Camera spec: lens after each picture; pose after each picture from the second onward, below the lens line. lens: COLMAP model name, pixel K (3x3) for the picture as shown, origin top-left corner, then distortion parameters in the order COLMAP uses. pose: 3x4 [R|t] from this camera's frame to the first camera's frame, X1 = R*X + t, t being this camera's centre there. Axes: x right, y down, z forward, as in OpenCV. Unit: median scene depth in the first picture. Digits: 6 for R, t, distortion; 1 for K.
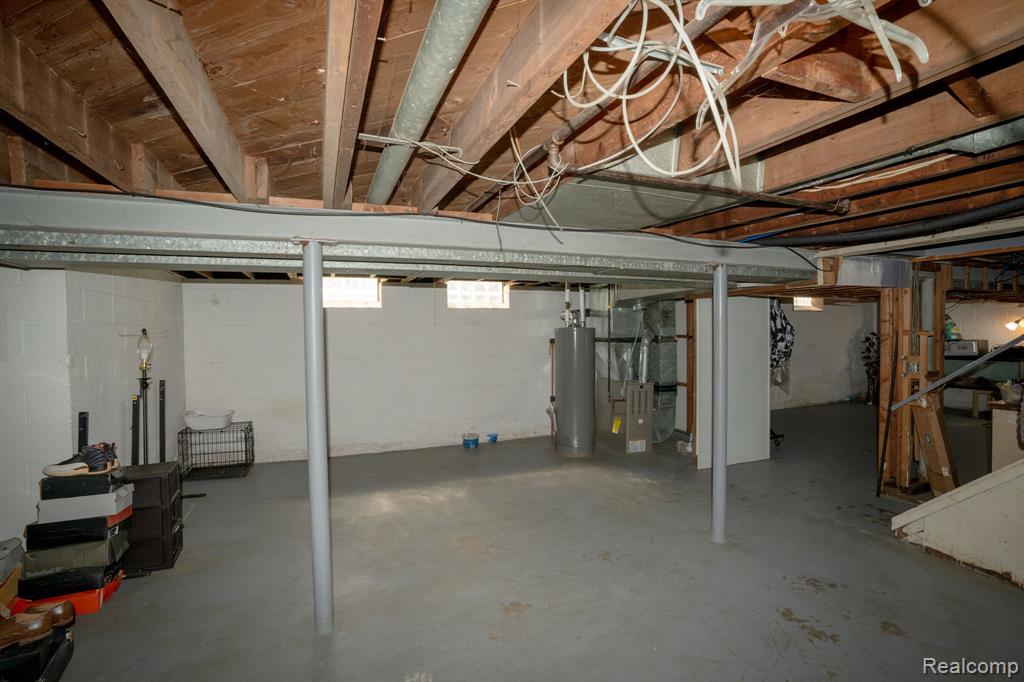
lens RADIAL K [[476.0, 0, 514.8], [0, 476.0, 340.5], [0, 0, 1]] dist [-0.071591, 0.025156]
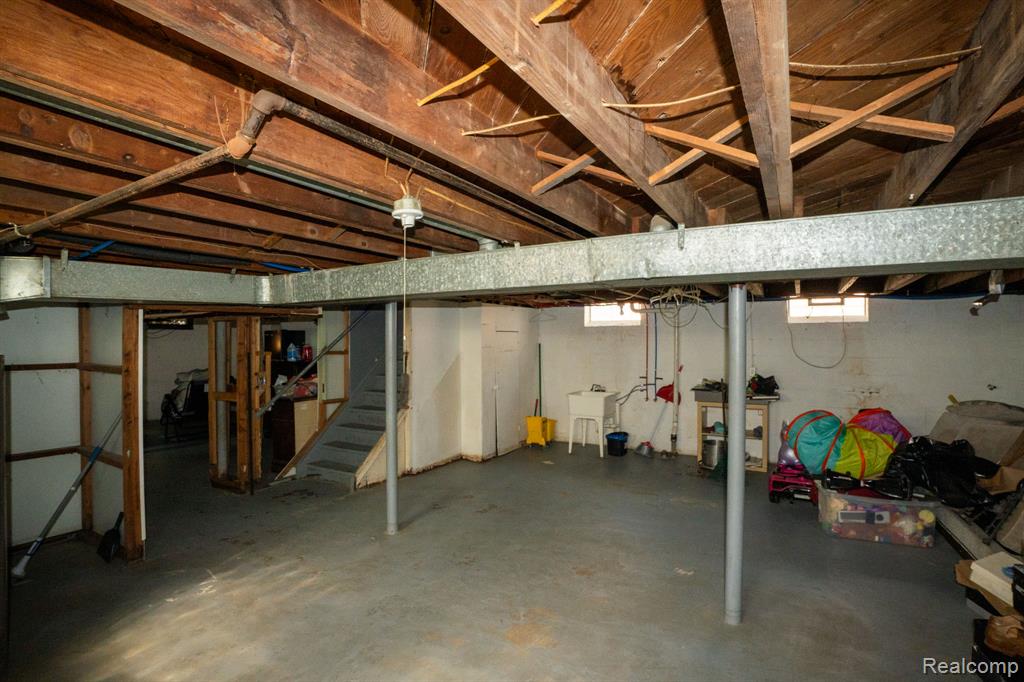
lens RADIAL K [[476.0, 0, 514.8], [0, 476.0, 340.5], [0, 0, 1]] dist [-0.071591, 0.025156]
pose [[-0.588746, 0.015025, 0.808179, -0.578735], [0.033197, 0.999433, 0.005603, -0.036707], [-0.807636, 0.030129, -0.588911, 1.191094]]
